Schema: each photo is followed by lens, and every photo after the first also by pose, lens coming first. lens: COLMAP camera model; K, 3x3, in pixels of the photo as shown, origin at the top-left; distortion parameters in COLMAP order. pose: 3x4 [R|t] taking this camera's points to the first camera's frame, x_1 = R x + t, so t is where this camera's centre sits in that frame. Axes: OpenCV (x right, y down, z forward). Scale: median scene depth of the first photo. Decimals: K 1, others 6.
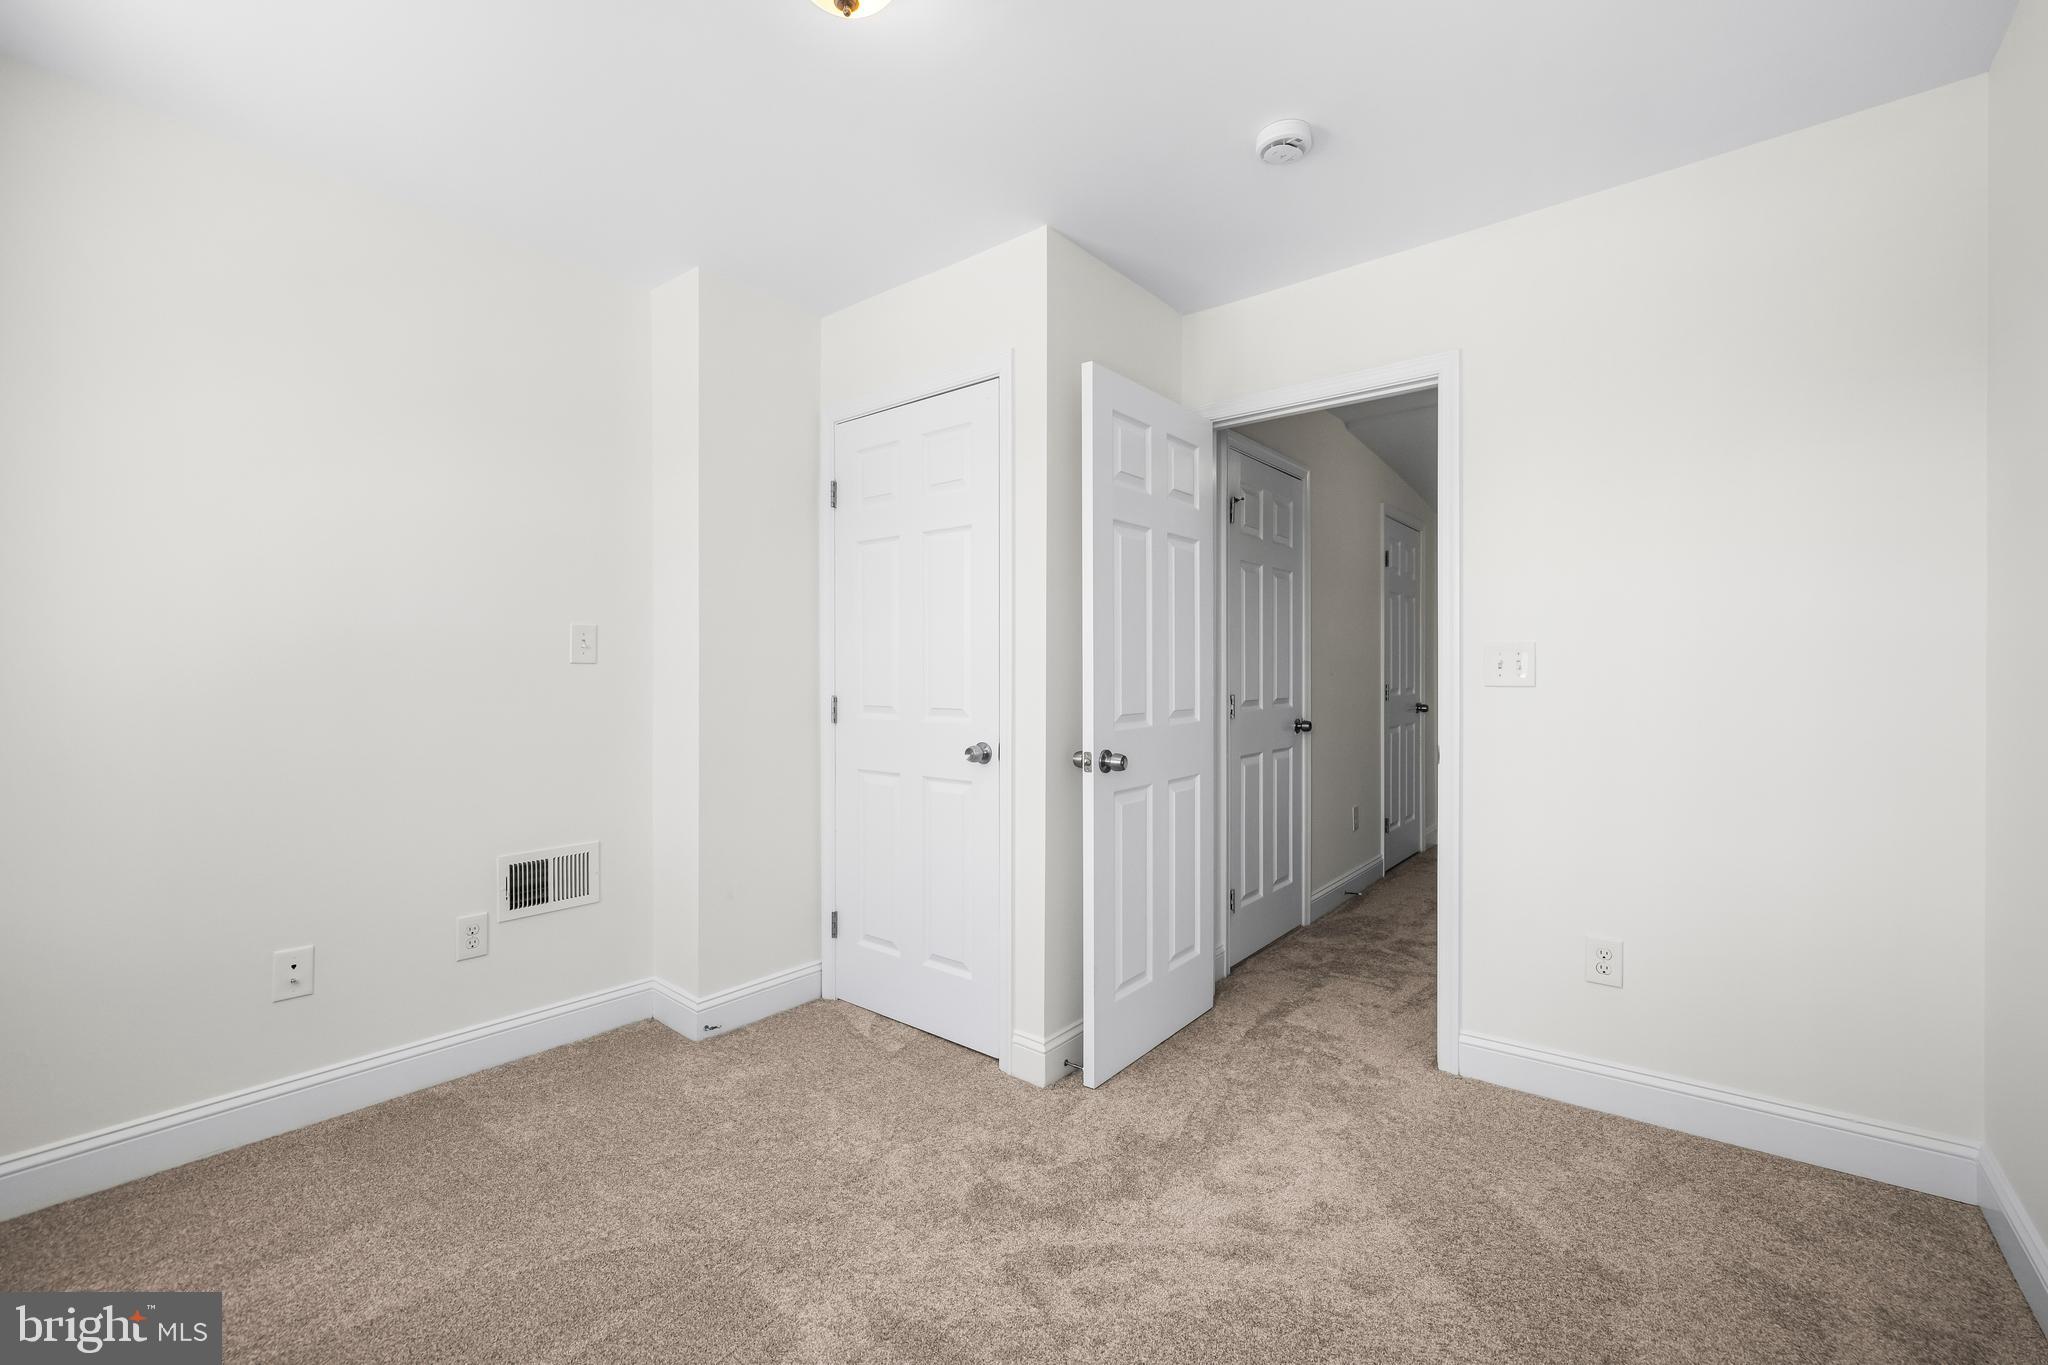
lens RADIAL K [[864.4, 0, 1024.0], [0, 864.4, 678.2], [0, 0, 1]] dist [-0.002696, -0.000205]
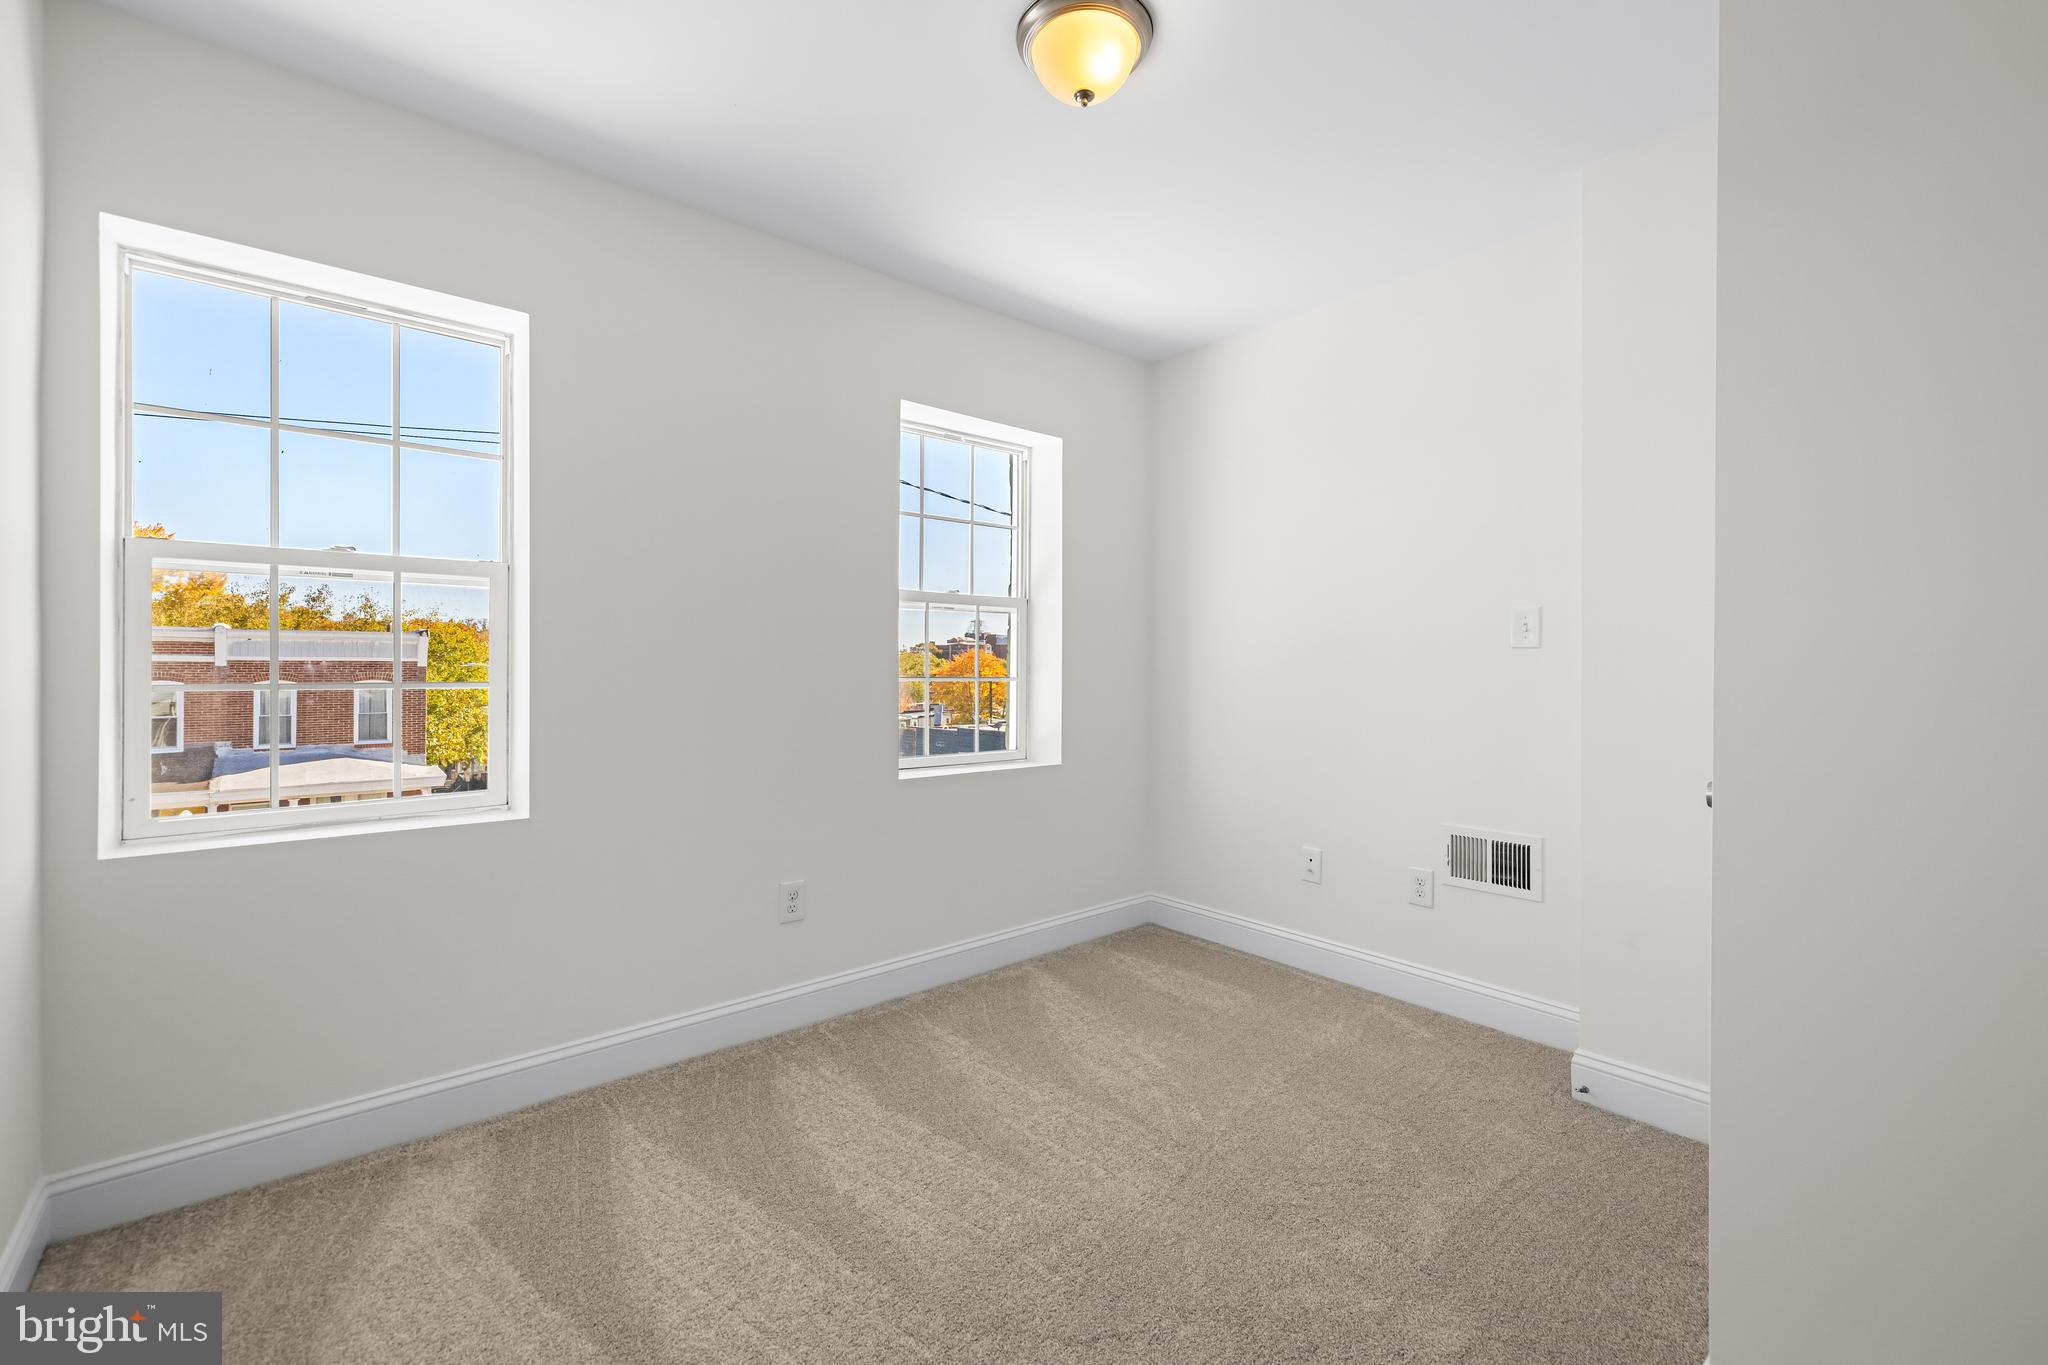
lens RADIAL K [[864.4, 0, 1024.0], [0, 864.4, 669.1], [0, 0, 1]] dist [-0.002696, -0.000205]
pose [[-0.173389, 0.007211, -0.984827, 0.553525], [-0.011641, 0.999888, 0.009371, 0.004352], [0.984785, 0.013090, -0.173285, 0.640267]]
